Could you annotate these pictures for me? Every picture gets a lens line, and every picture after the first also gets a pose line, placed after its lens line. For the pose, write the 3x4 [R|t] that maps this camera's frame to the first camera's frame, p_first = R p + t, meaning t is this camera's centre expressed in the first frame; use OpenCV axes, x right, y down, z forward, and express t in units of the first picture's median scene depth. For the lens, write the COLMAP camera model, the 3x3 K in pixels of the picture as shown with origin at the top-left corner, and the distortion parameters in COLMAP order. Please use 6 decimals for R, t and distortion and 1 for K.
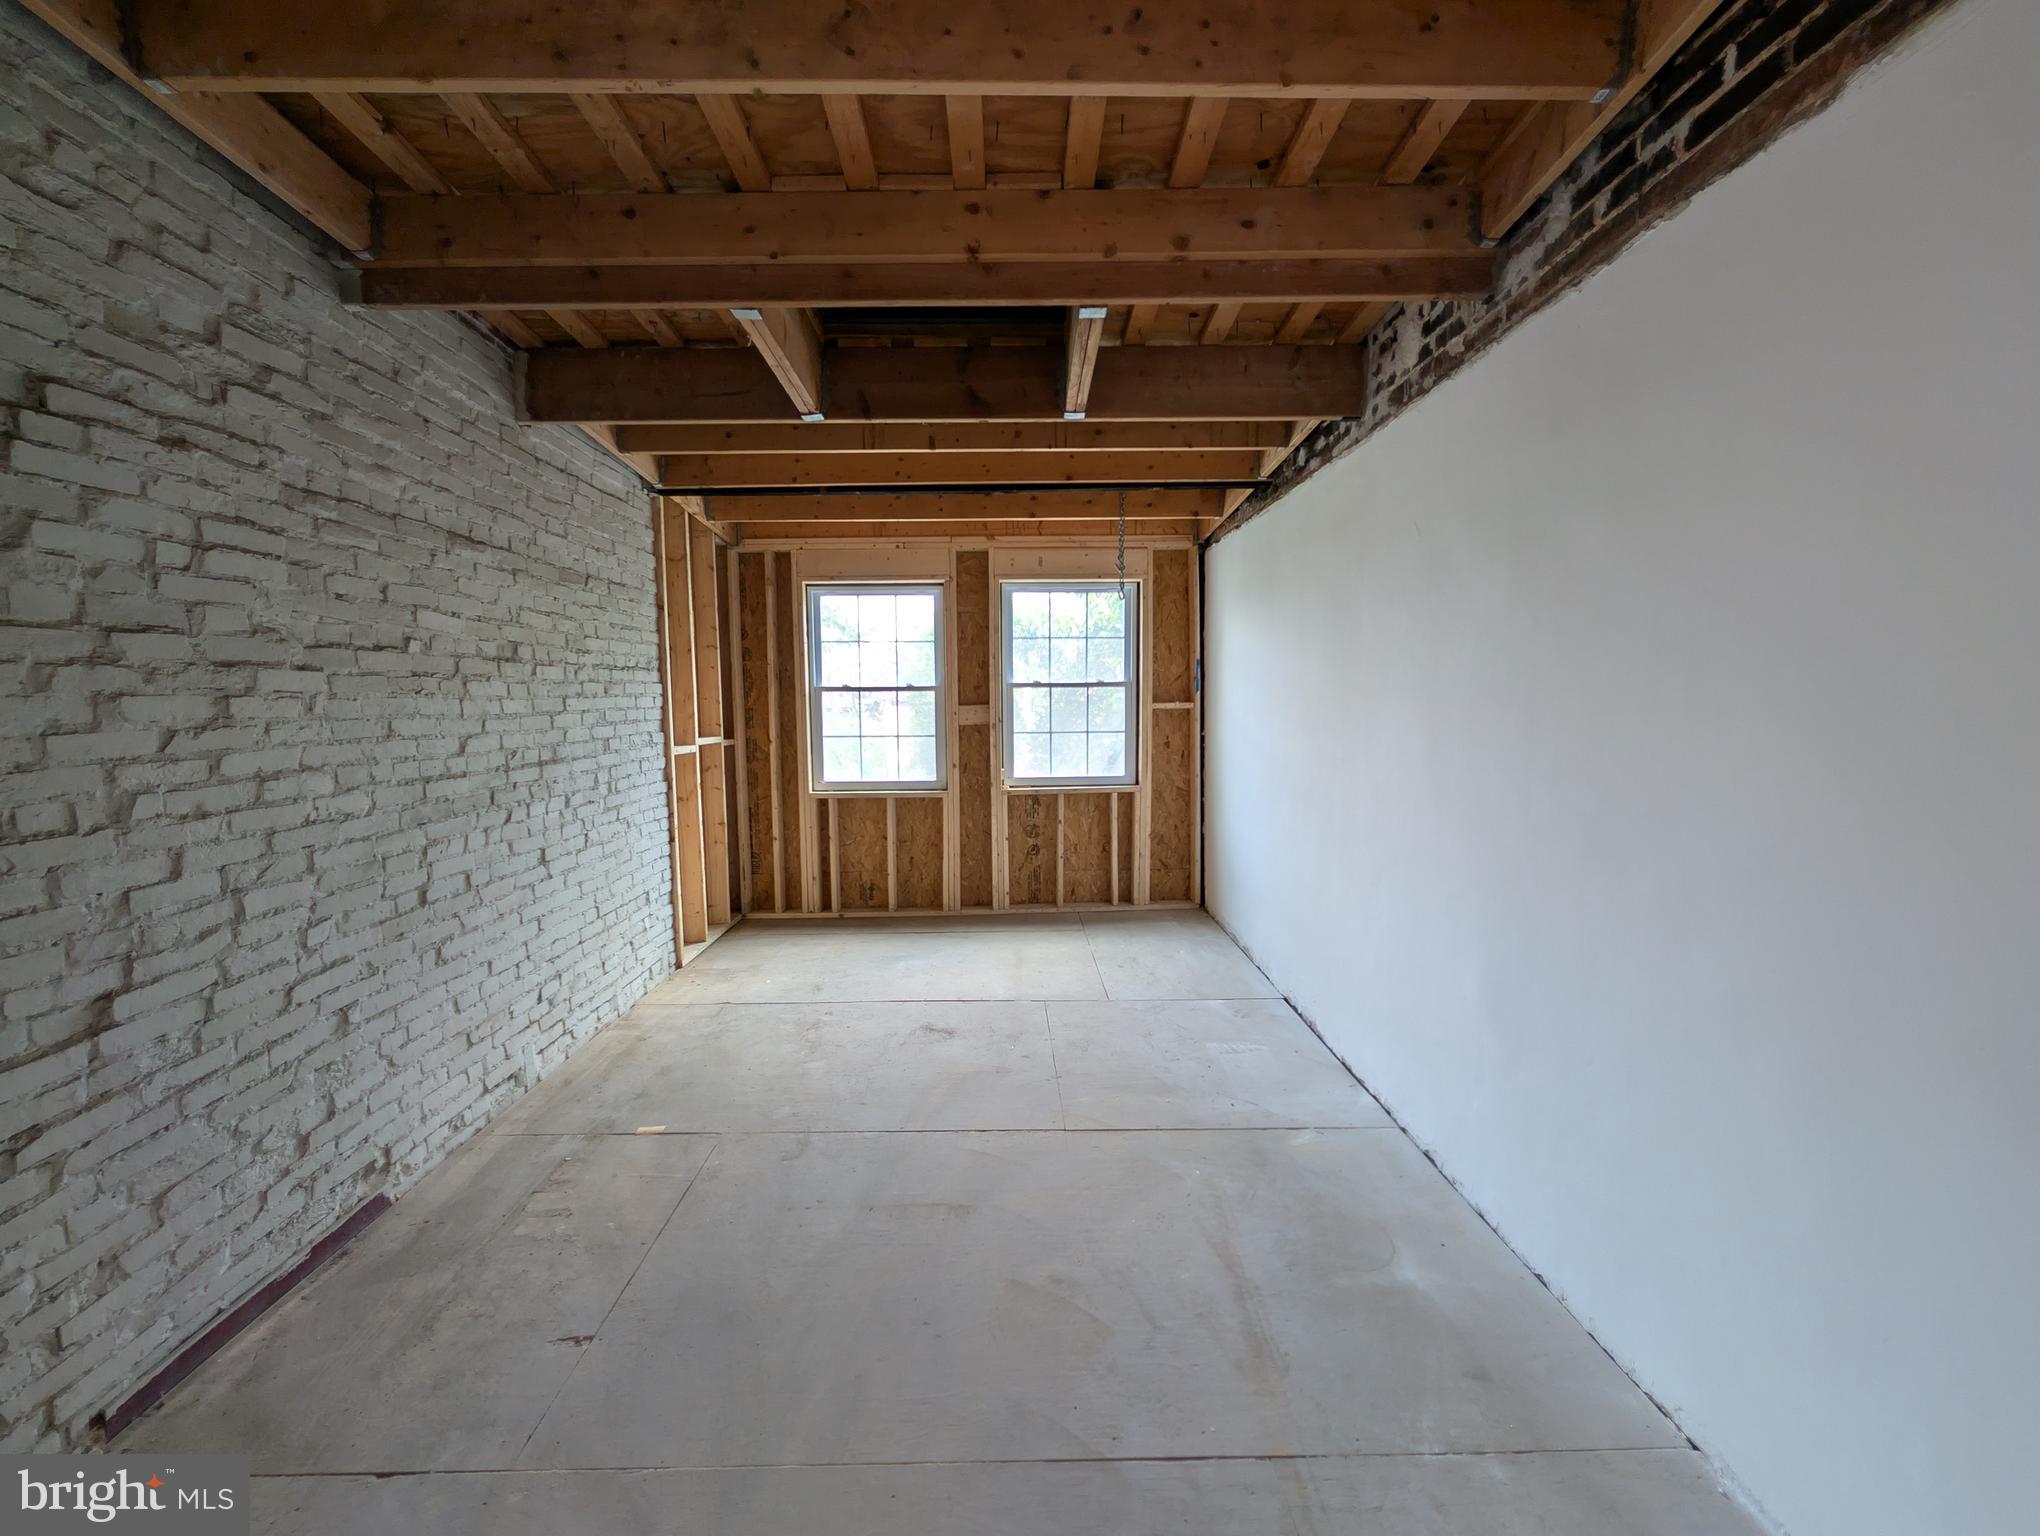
lens RADIAL K [[754.0, 0, 1019.5], [0, 754.0, 773.8], [0, 0, 1]] dist [0.000789, 0.000081]
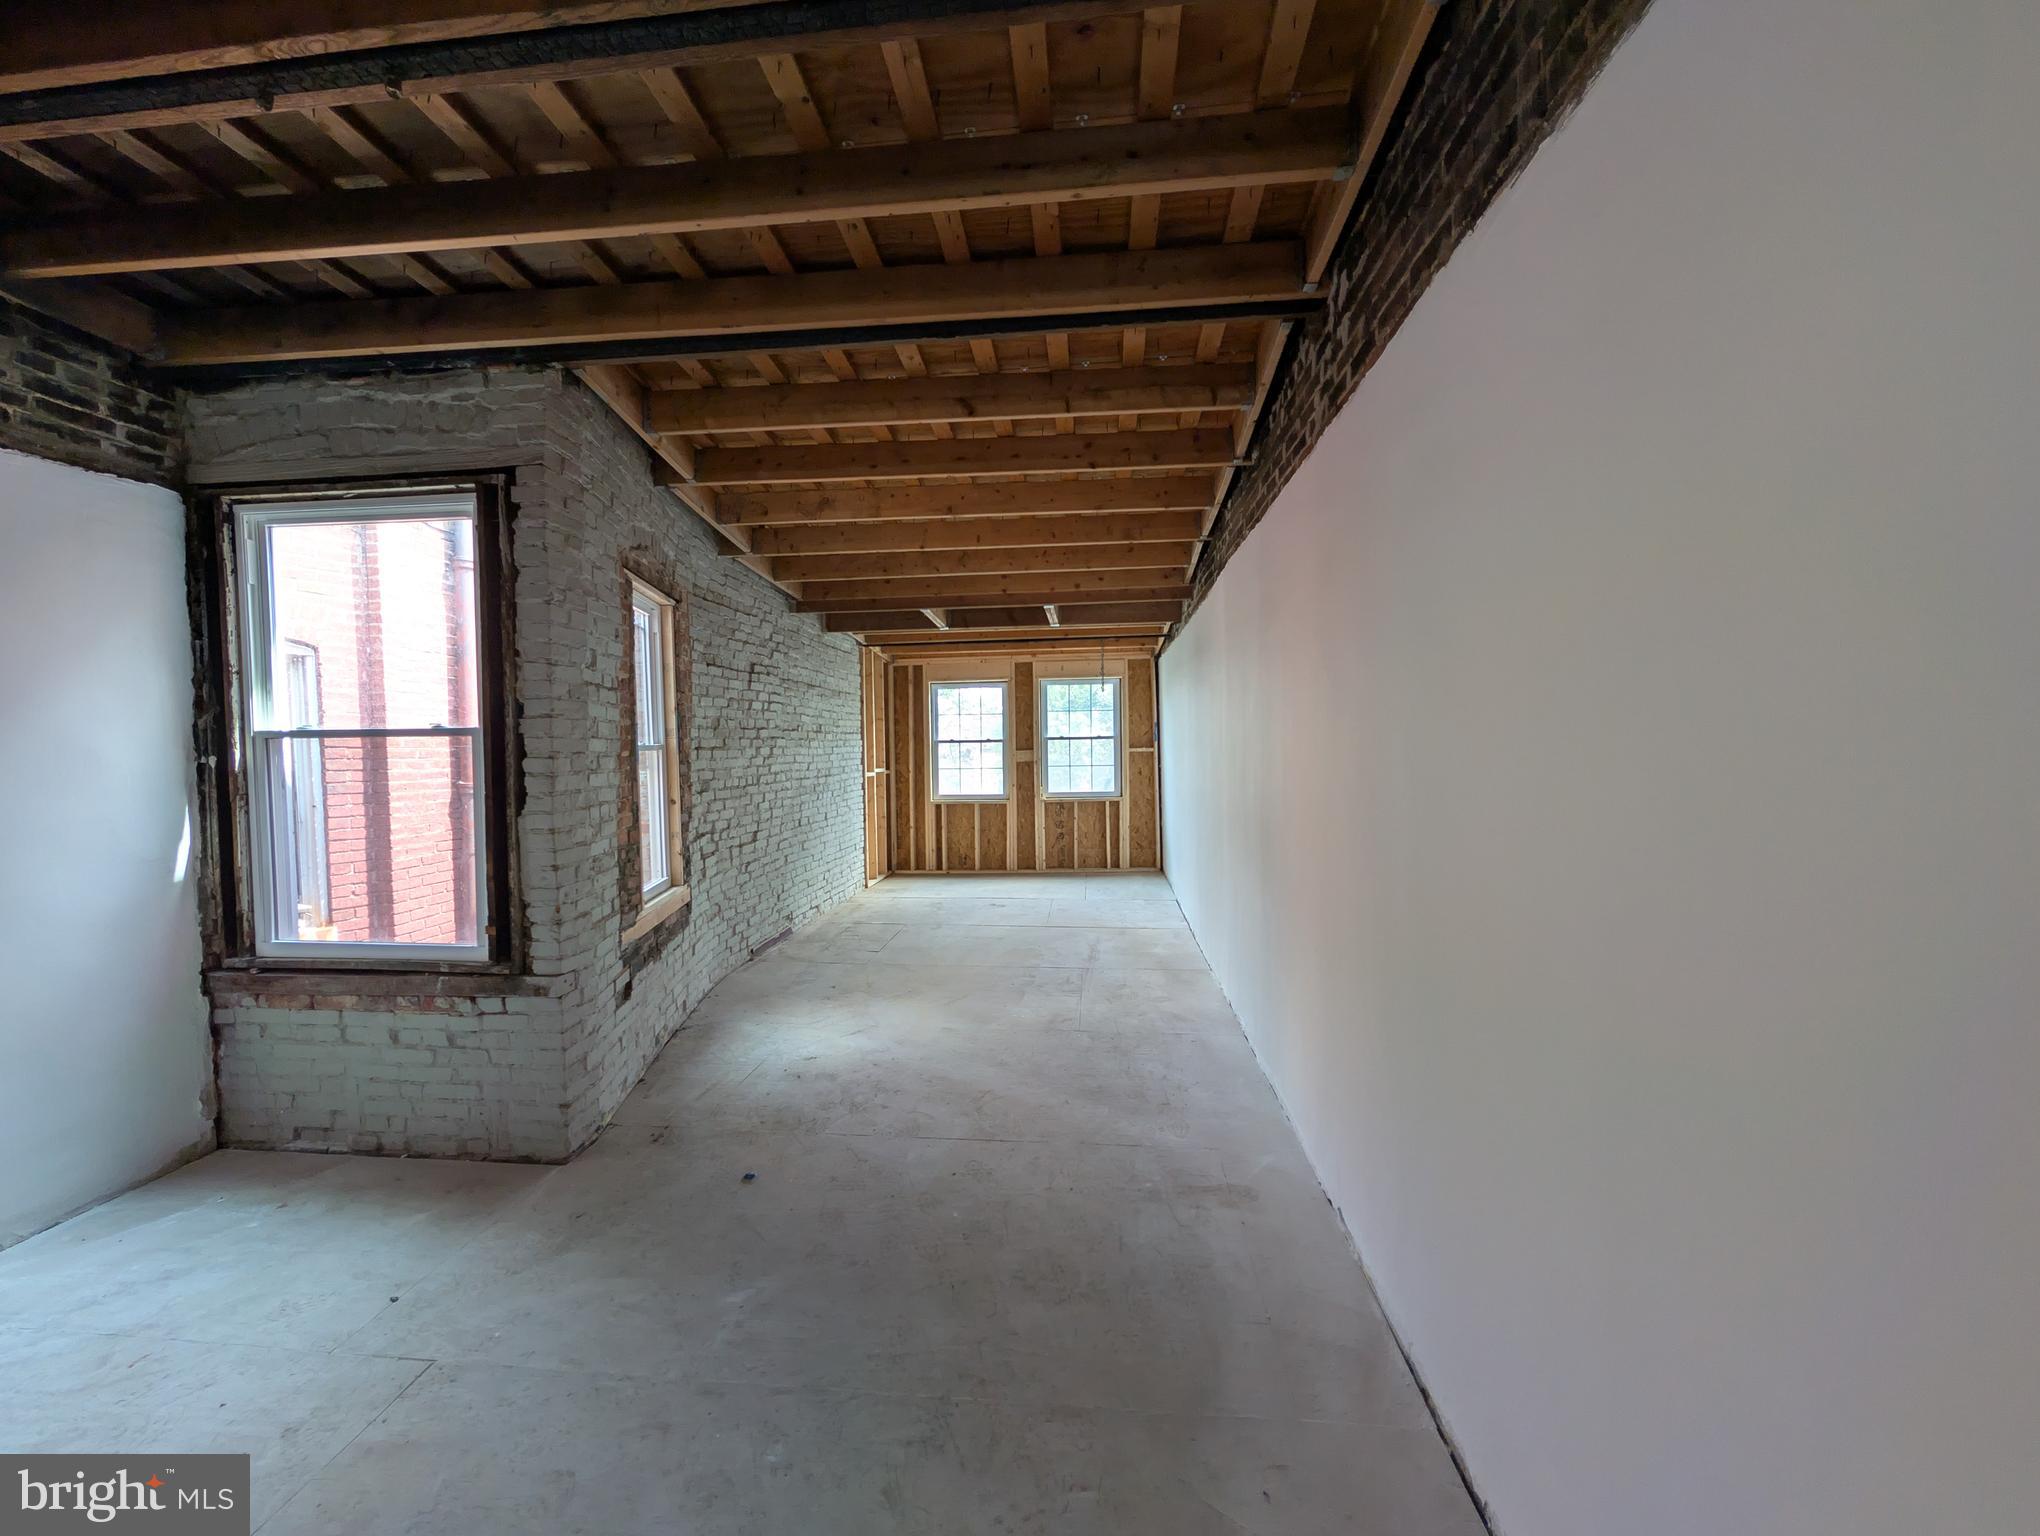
lens RADIAL K [[754.0, 0, 1025.0], [0, 754.0, 769.1], [0, 0, 1]] dist [0.000789, 0.000081]
pose [[0.993720, -0.003915, -0.111824, 0.160927], [-0.003813, 0.997623, -0.068808, 0.085759], [0.111828, 0.068803, 0.991343, -0.859463]]
